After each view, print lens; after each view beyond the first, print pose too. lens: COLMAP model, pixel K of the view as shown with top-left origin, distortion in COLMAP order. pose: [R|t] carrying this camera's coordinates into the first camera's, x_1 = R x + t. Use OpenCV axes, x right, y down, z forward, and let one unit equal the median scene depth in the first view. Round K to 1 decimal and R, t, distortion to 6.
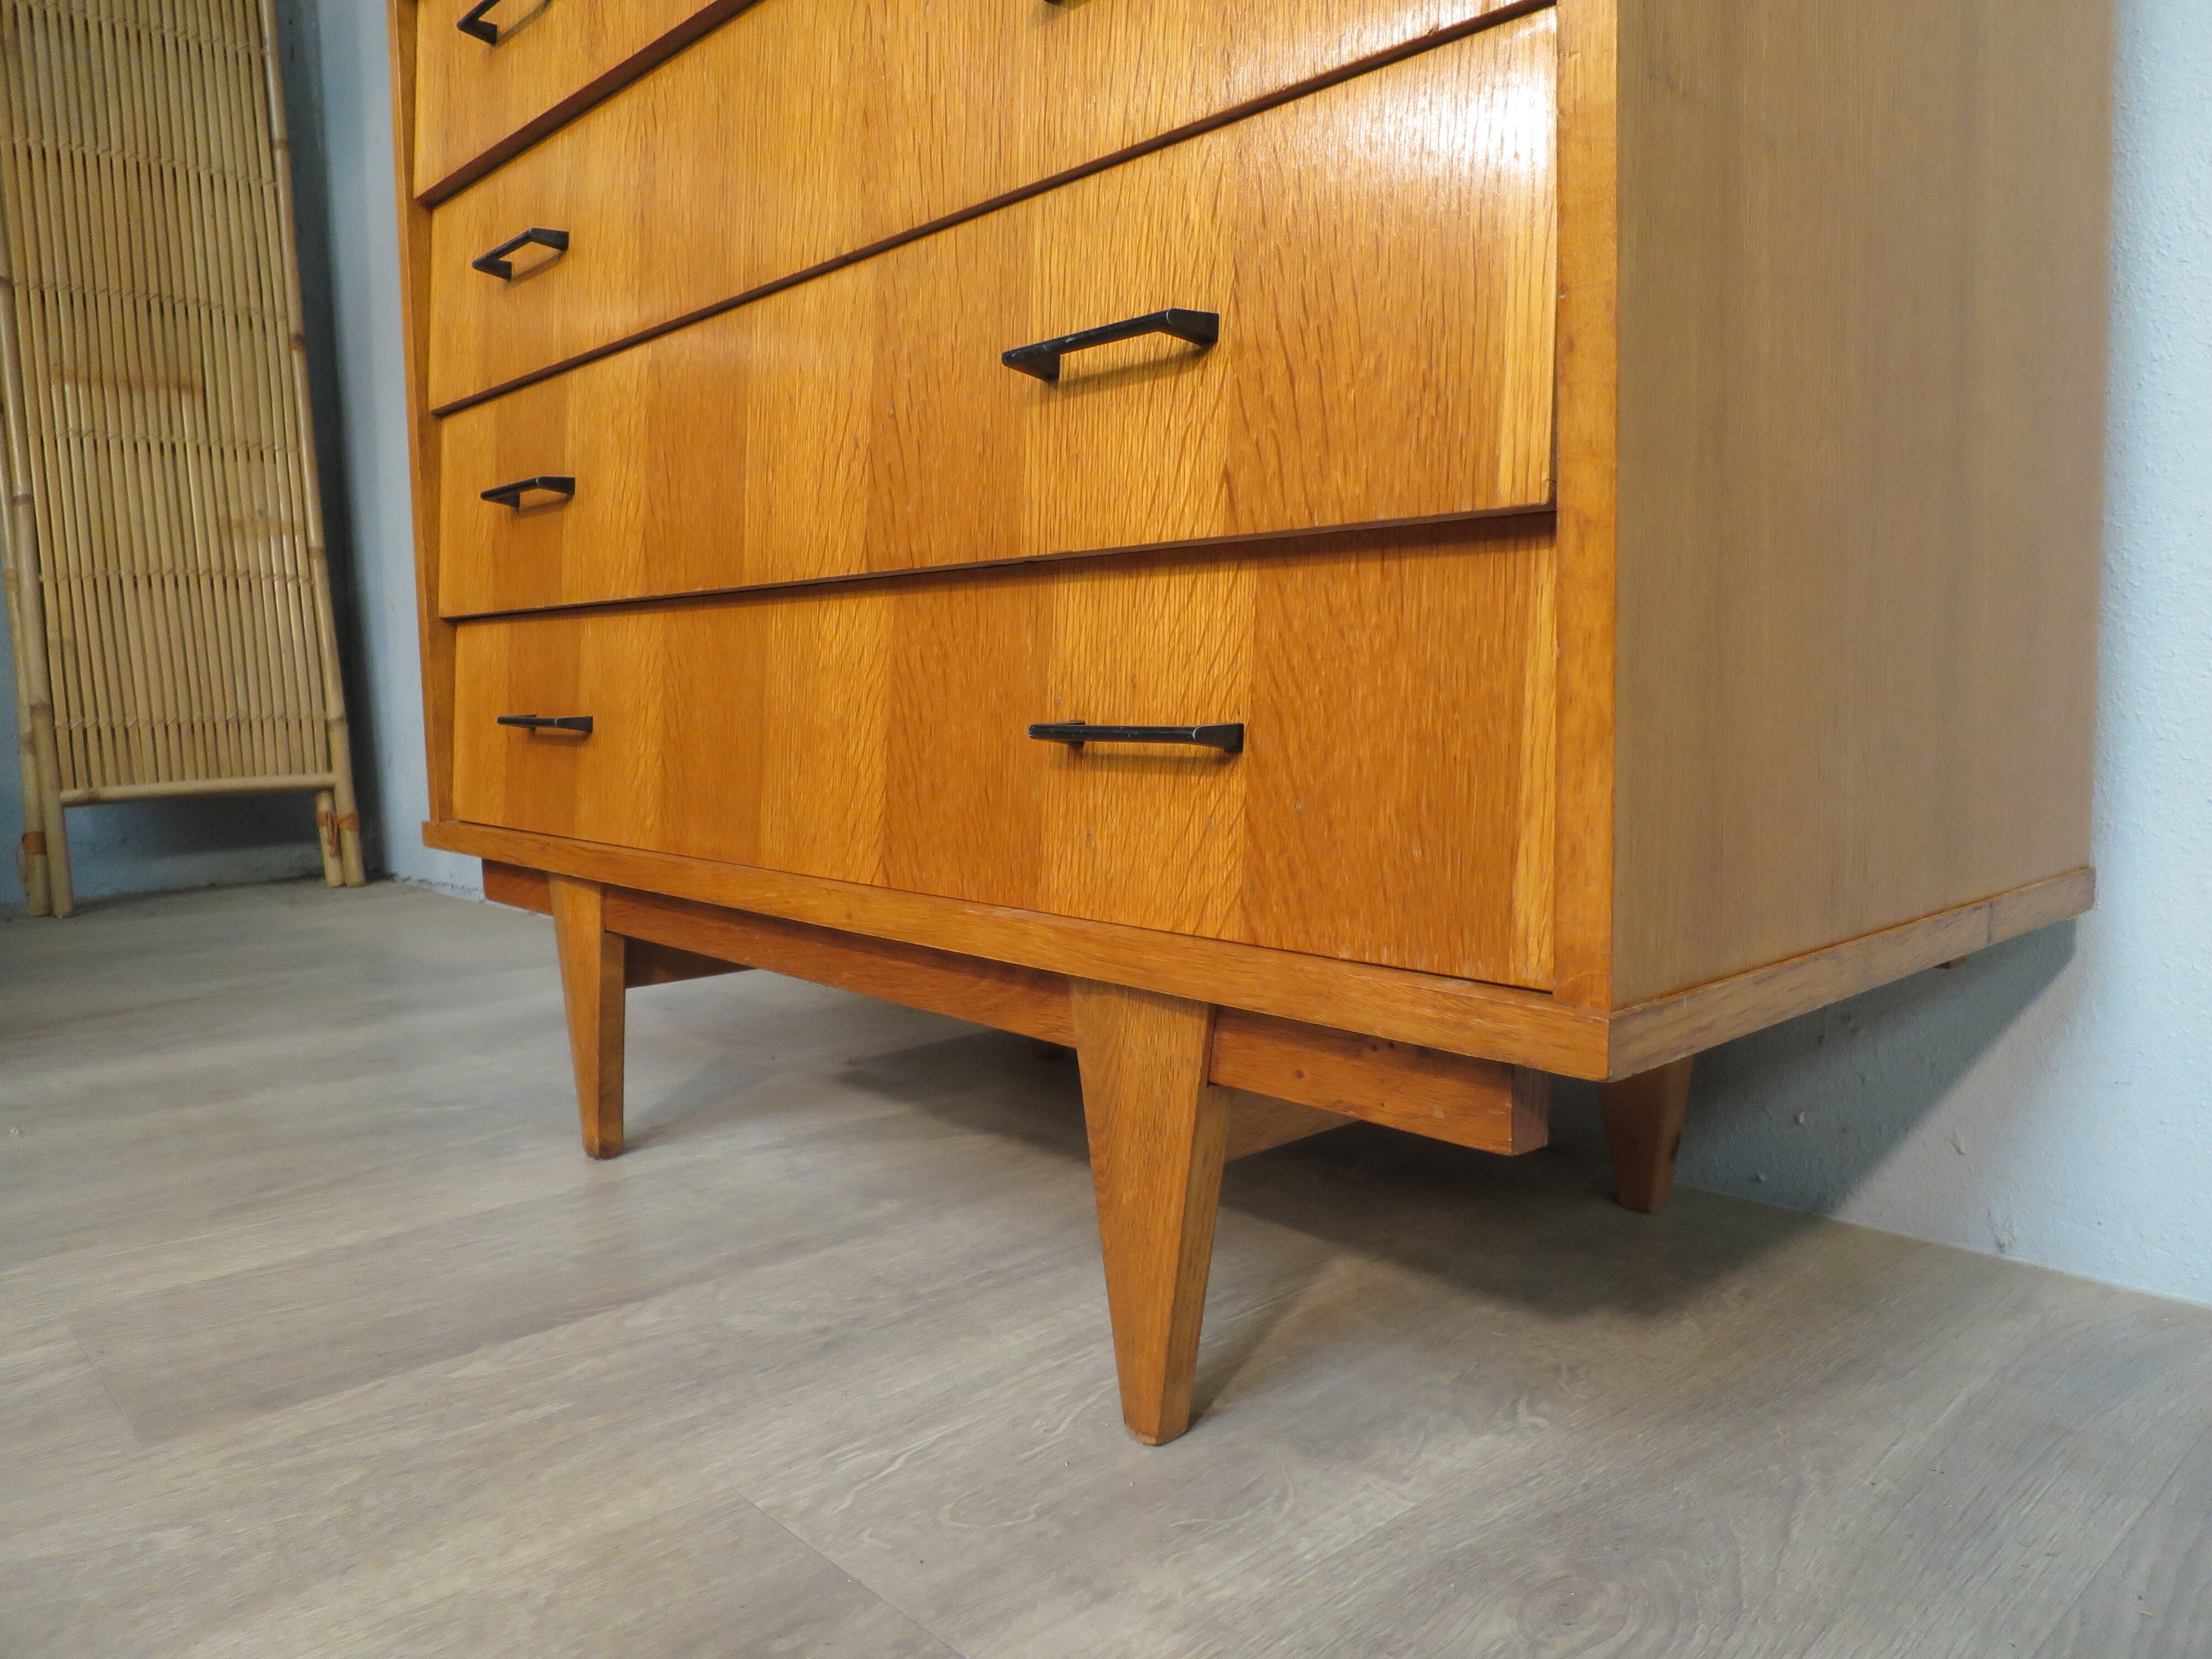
lens RADIAL K [[1596.1, 0, 1106.0], [0, 1596.1, 829.5], [0, 0, 1]] dist [-0.051296, 0.013737]
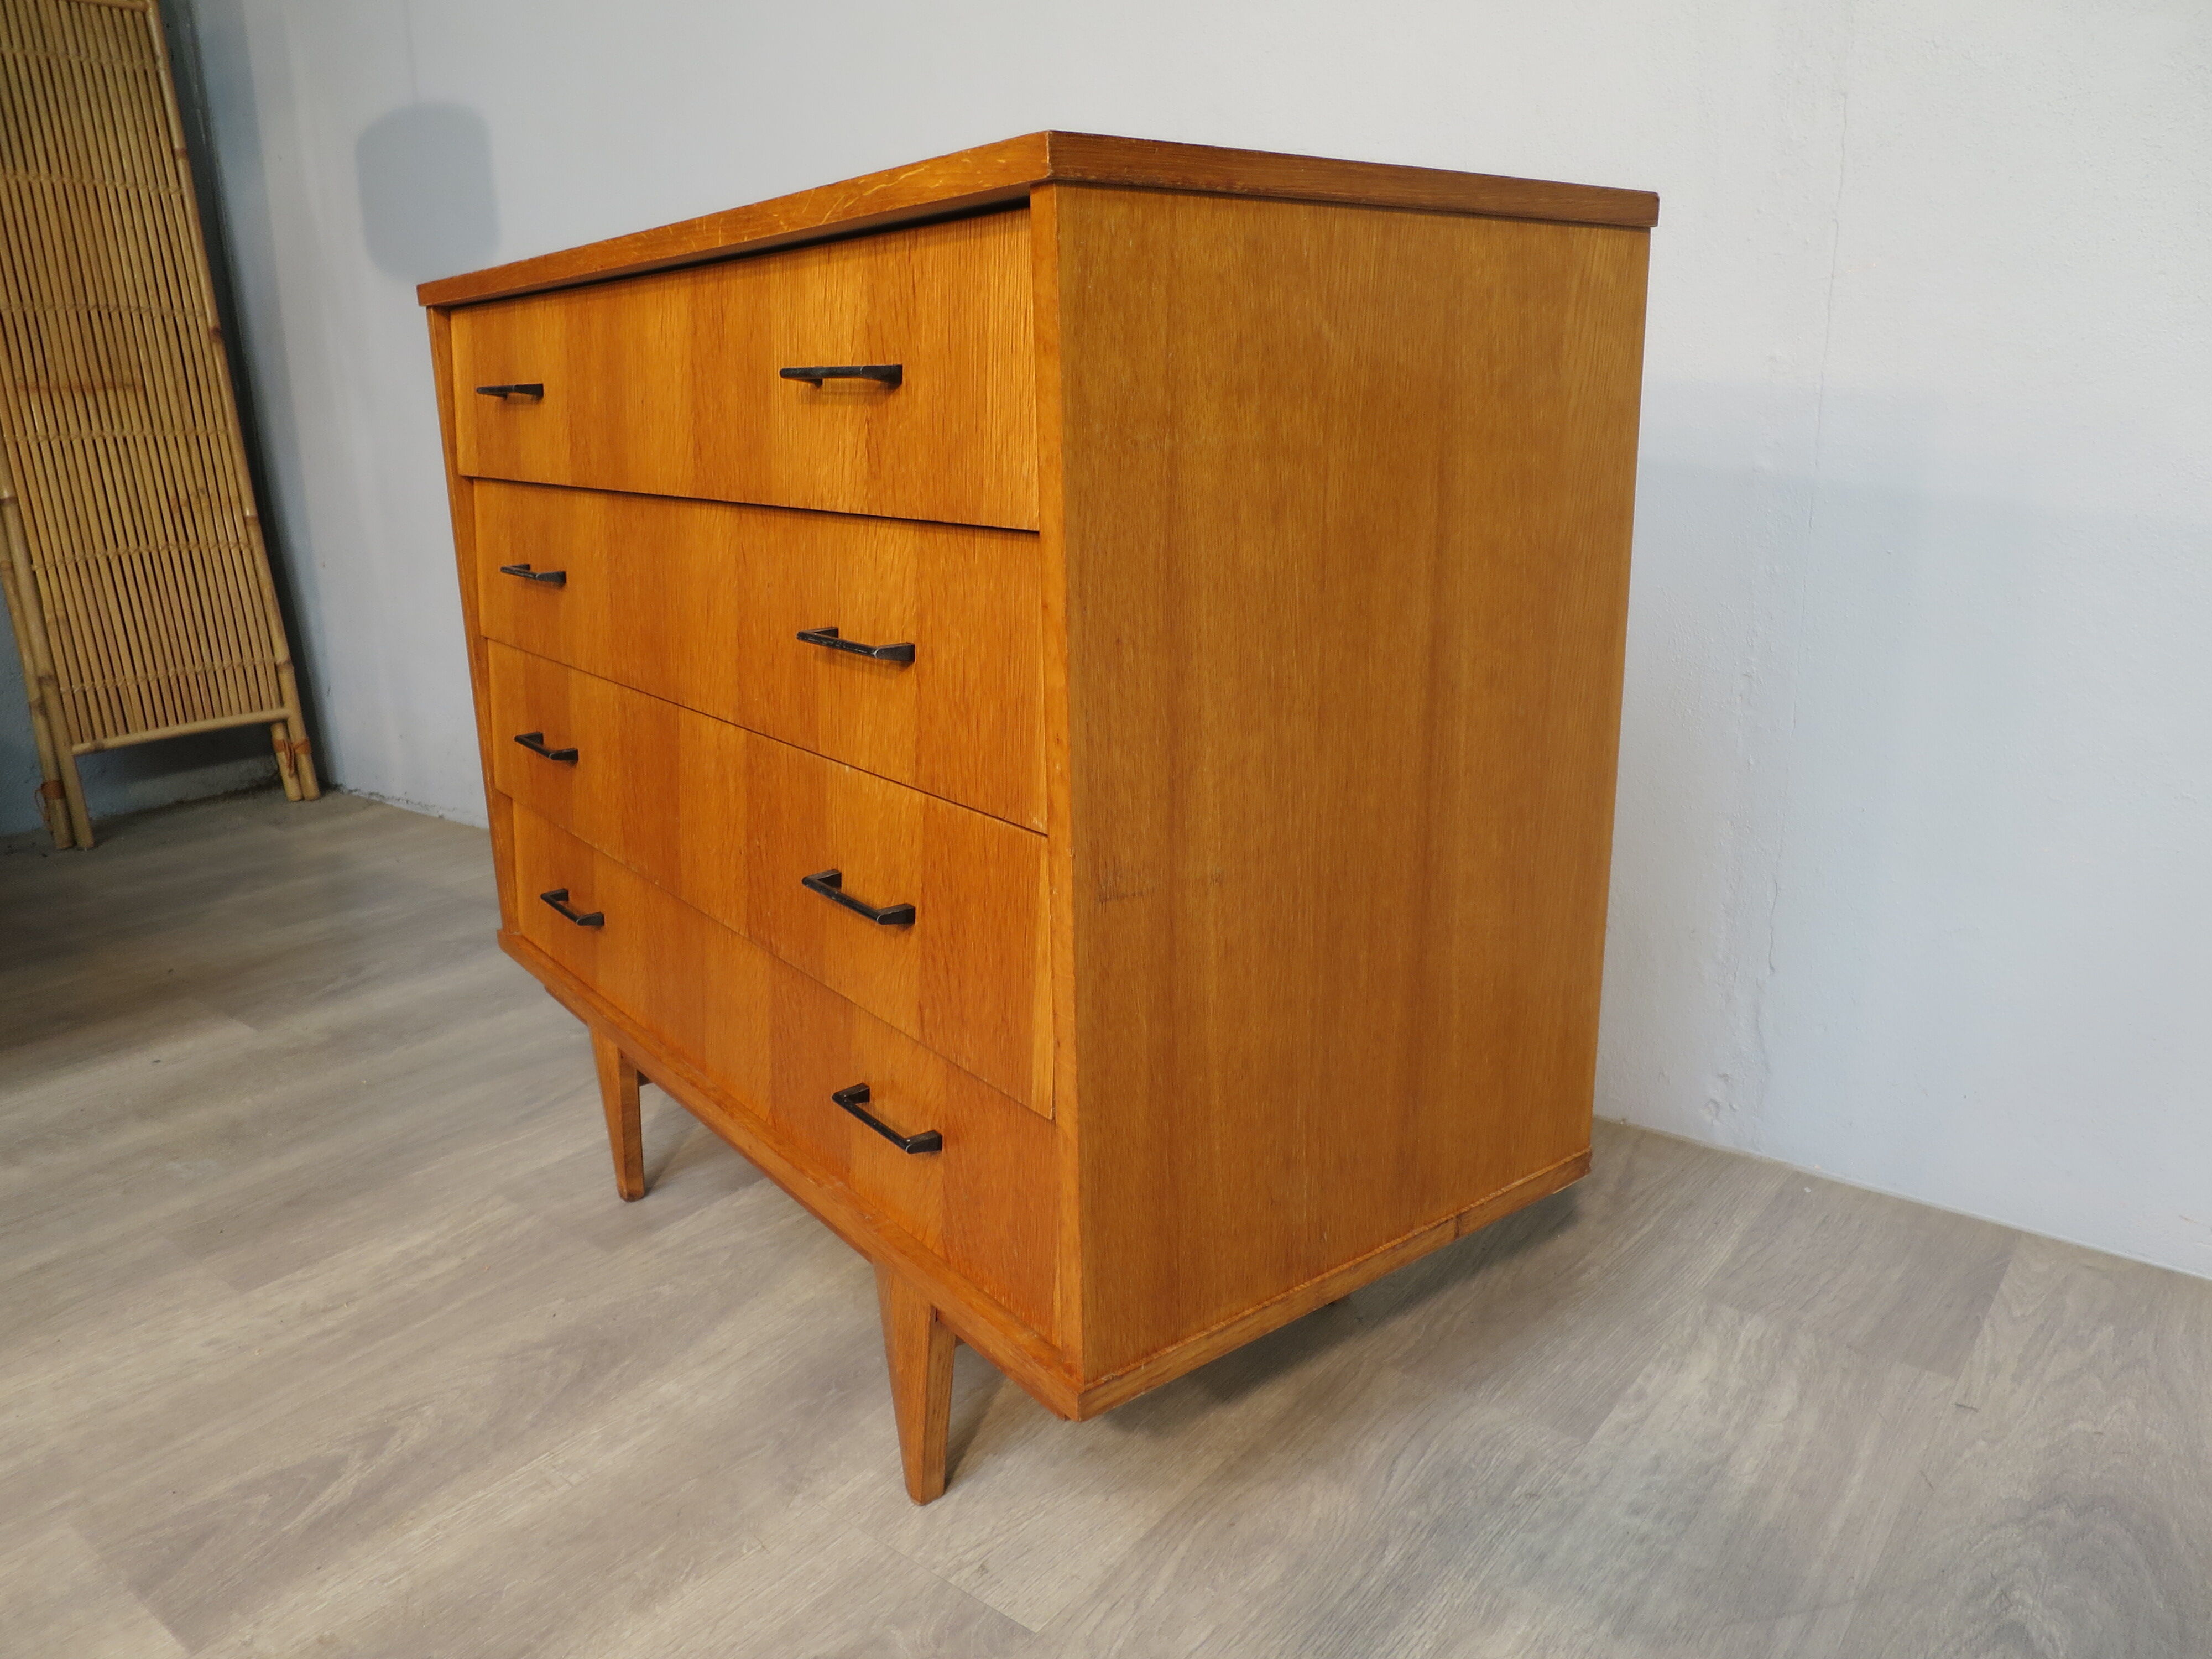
lens RADIAL K [[1596.1, 0, 1106.0], [0, 1596.1, 829.5], [0, 0, 1]] dist [-0.051296, 0.013737]
pose [[0.985916, -0.043391, 0.161513, -0.222270], [0.016599, 0.986376, 0.163665, -0.397530], [-0.166414, -0.158679, 0.973205, -0.862707]]
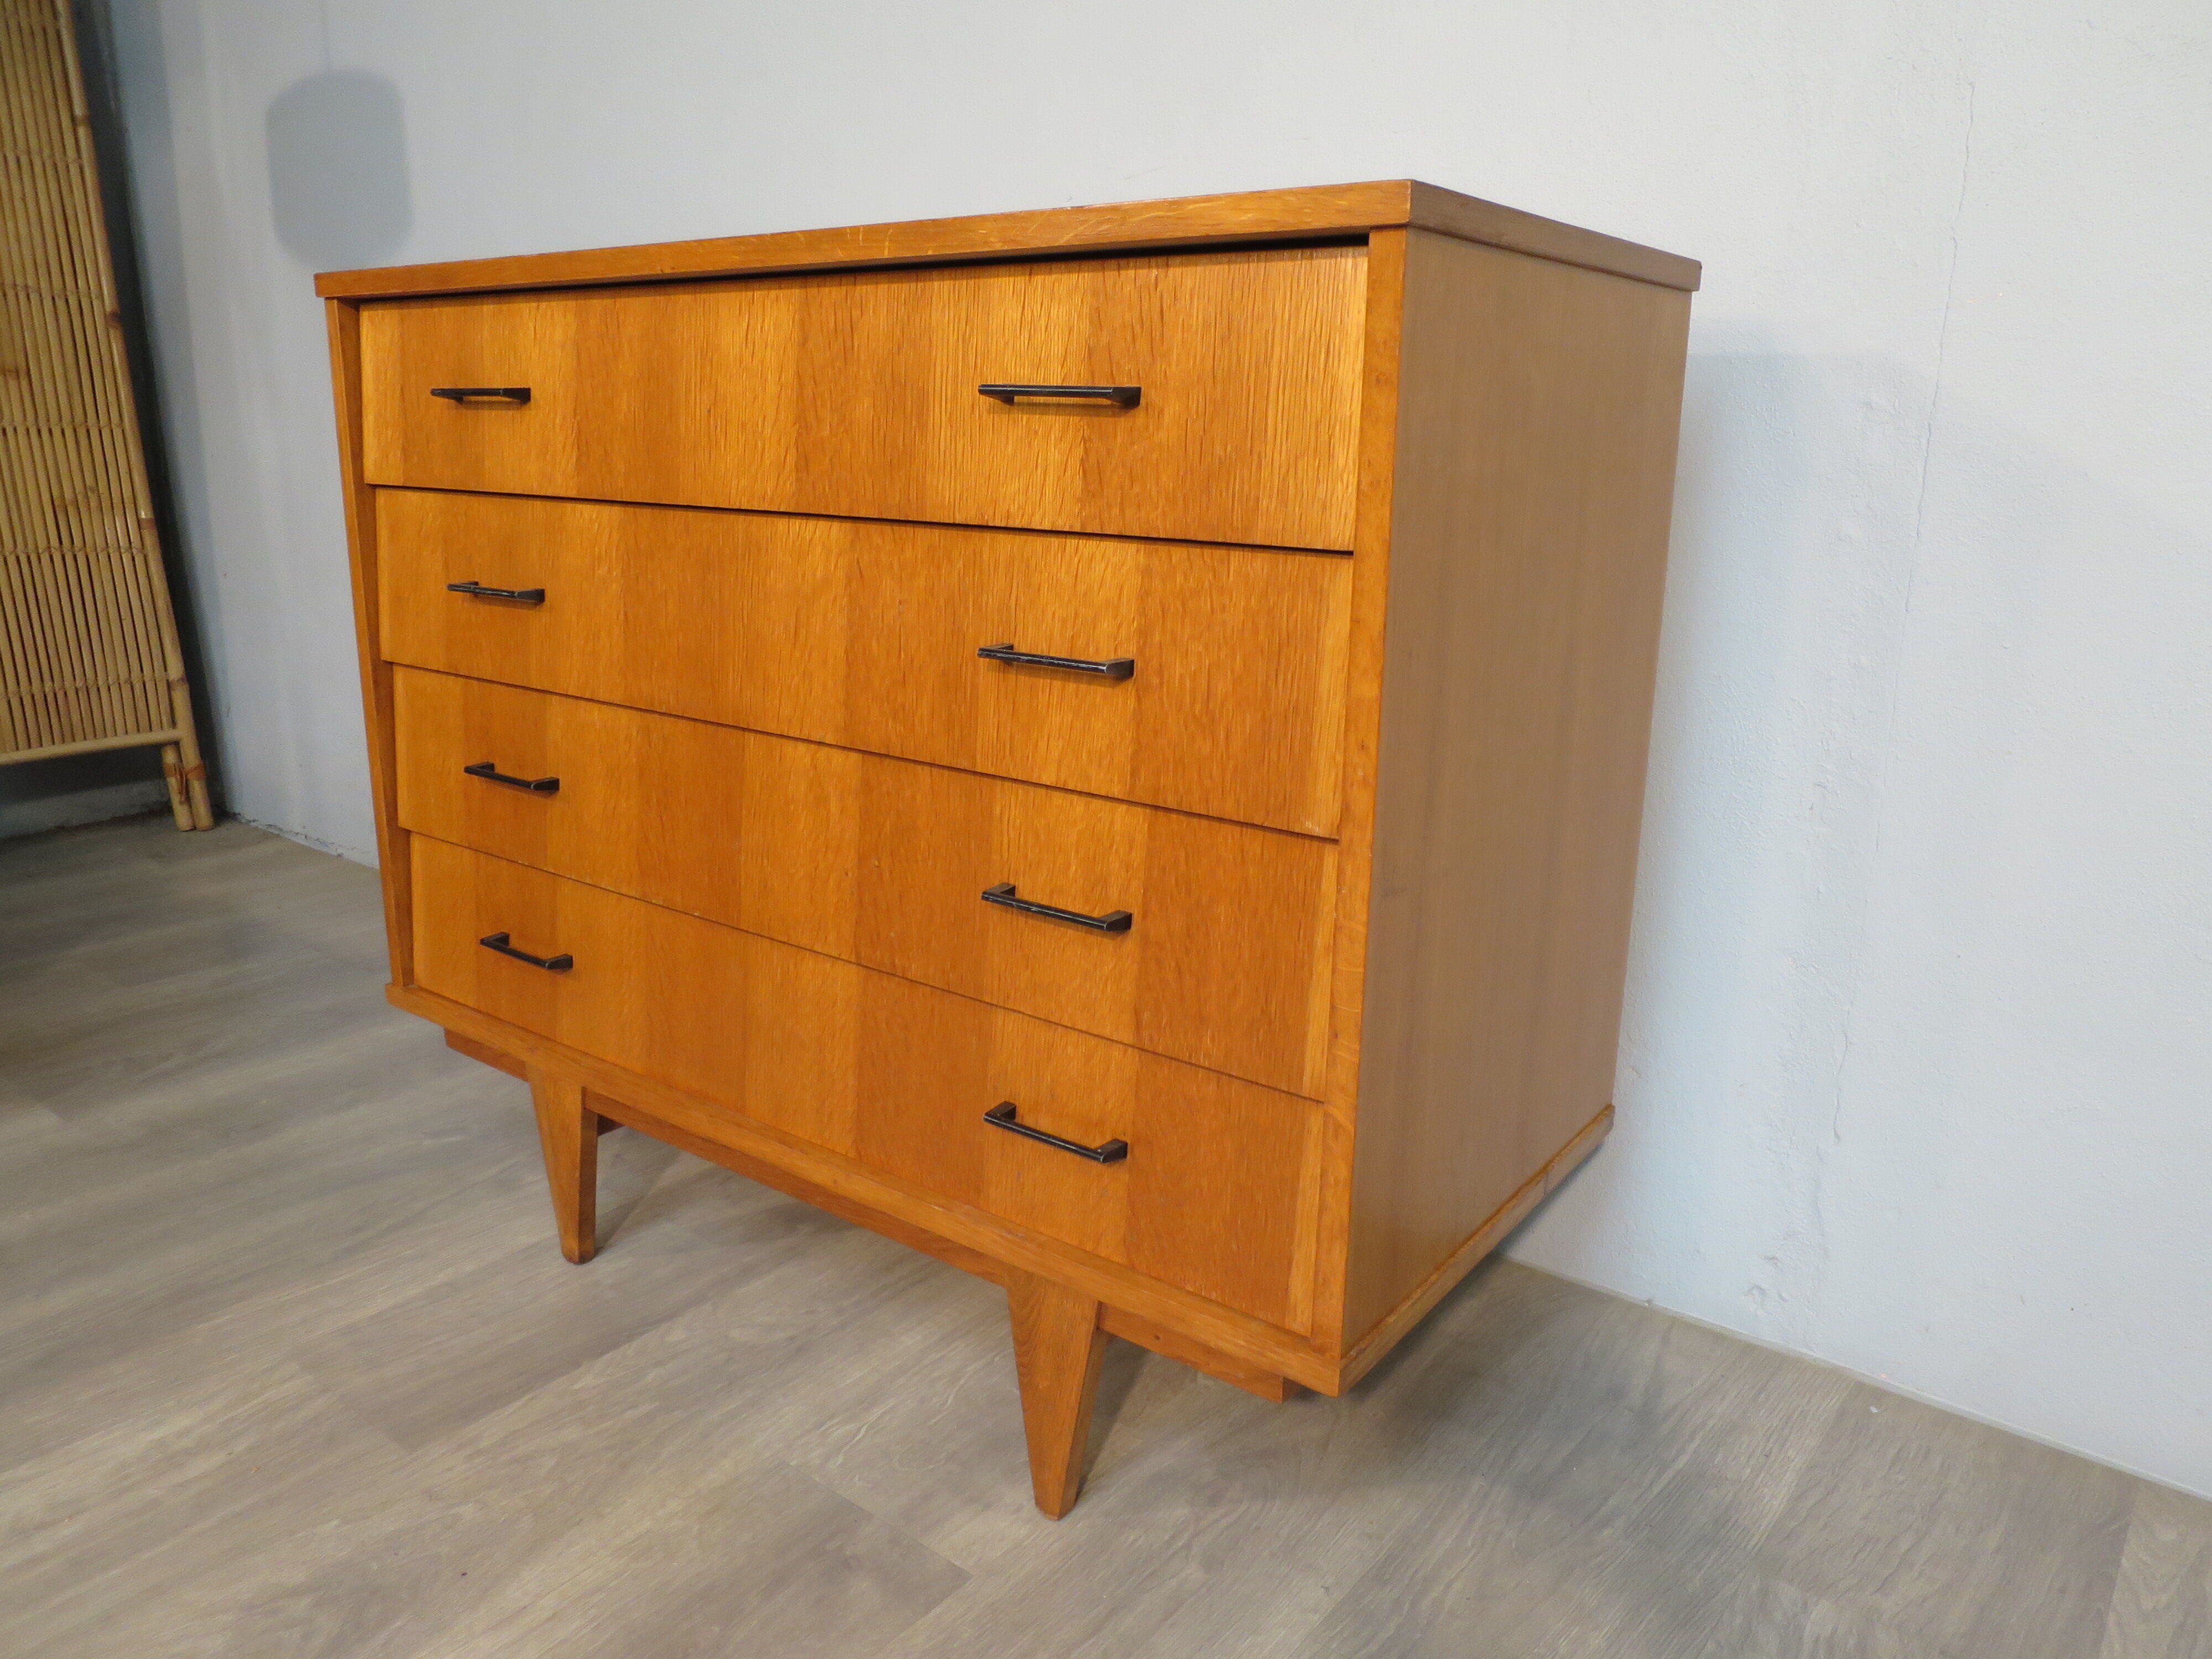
lens RADIAL K [[1596.1, 0, 1106.0], [0, 1596.1, 829.5], [0, 0, 1]] dist [-0.051296, 0.013737]
pose [[0.985568, -0.008570, 0.169063, -0.121420], [-0.017273, 0.988413, 0.150801, -0.434808], [-0.168396, -0.151545, 0.974000, -0.551123]]
